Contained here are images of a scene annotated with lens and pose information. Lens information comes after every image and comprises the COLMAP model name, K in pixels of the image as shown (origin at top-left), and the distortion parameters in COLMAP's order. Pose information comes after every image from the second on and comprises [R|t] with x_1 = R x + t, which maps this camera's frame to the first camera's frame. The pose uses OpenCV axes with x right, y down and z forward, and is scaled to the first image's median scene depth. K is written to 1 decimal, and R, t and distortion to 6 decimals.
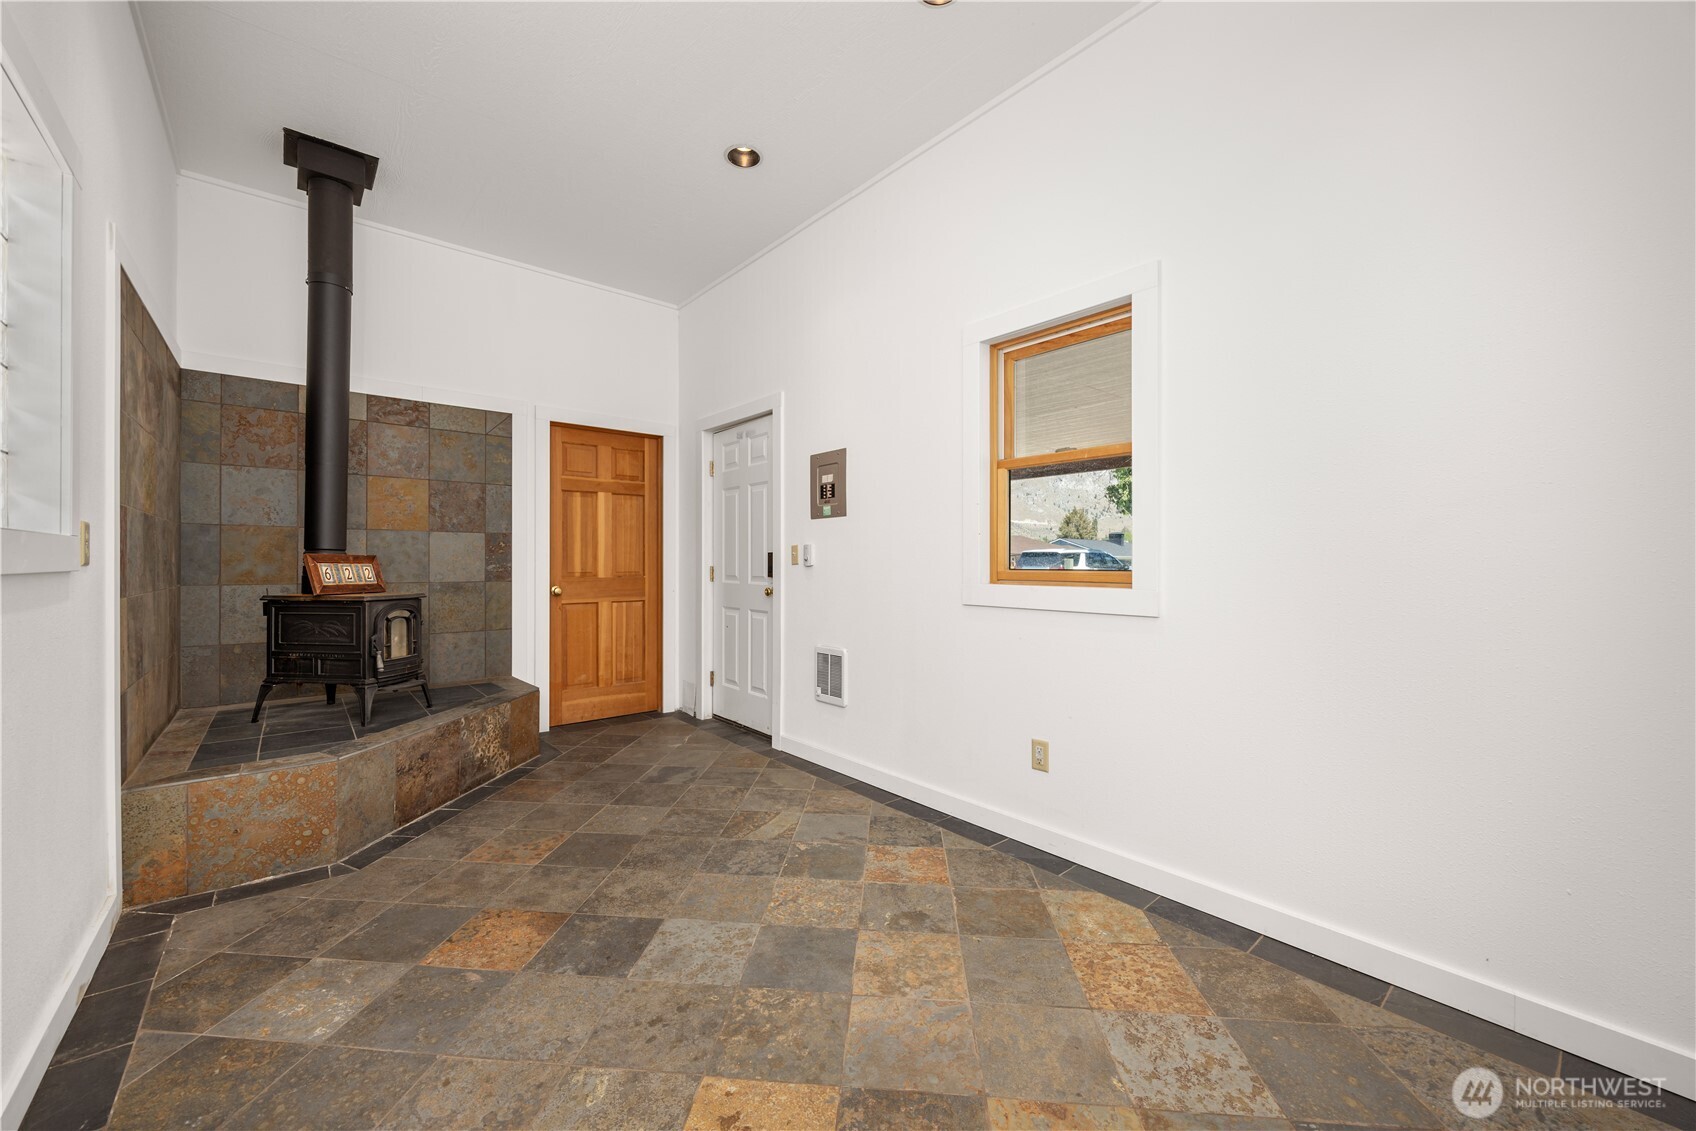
lens RADIAL K [[657.8, 0, 848.8], [0, 657.8, 560.8], [0, 0, 1]] dist [-0.002162, -0.000531]
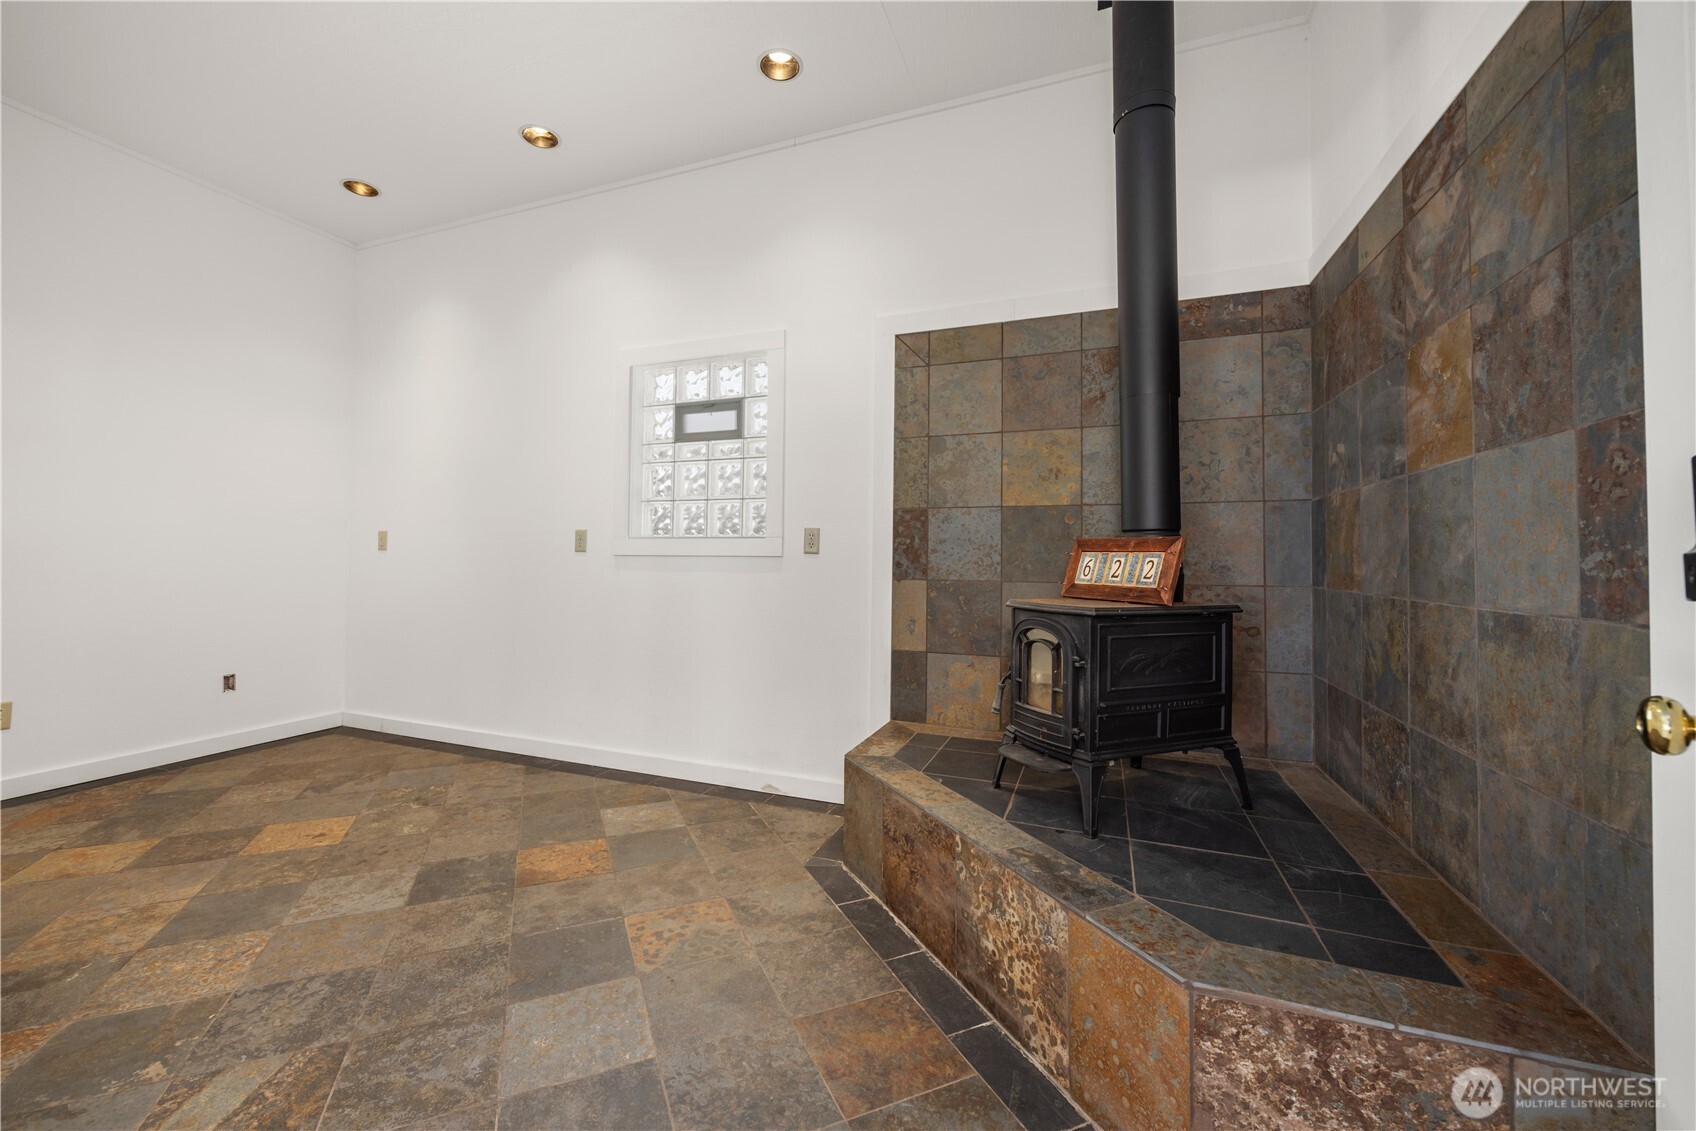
lens RADIAL K [[657.8, 0, 844.9], [0, 657.8, 548.6], [0, 0, 1]] dist [-0.002162, -0.000531]
pose [[-0.875269, -0.022209, -0.483126, -0.291207], [-0.012329, 0.999645, -0.023616, 0.022746], [0.483479, -0.014714, -0.875232, 1.720082]]
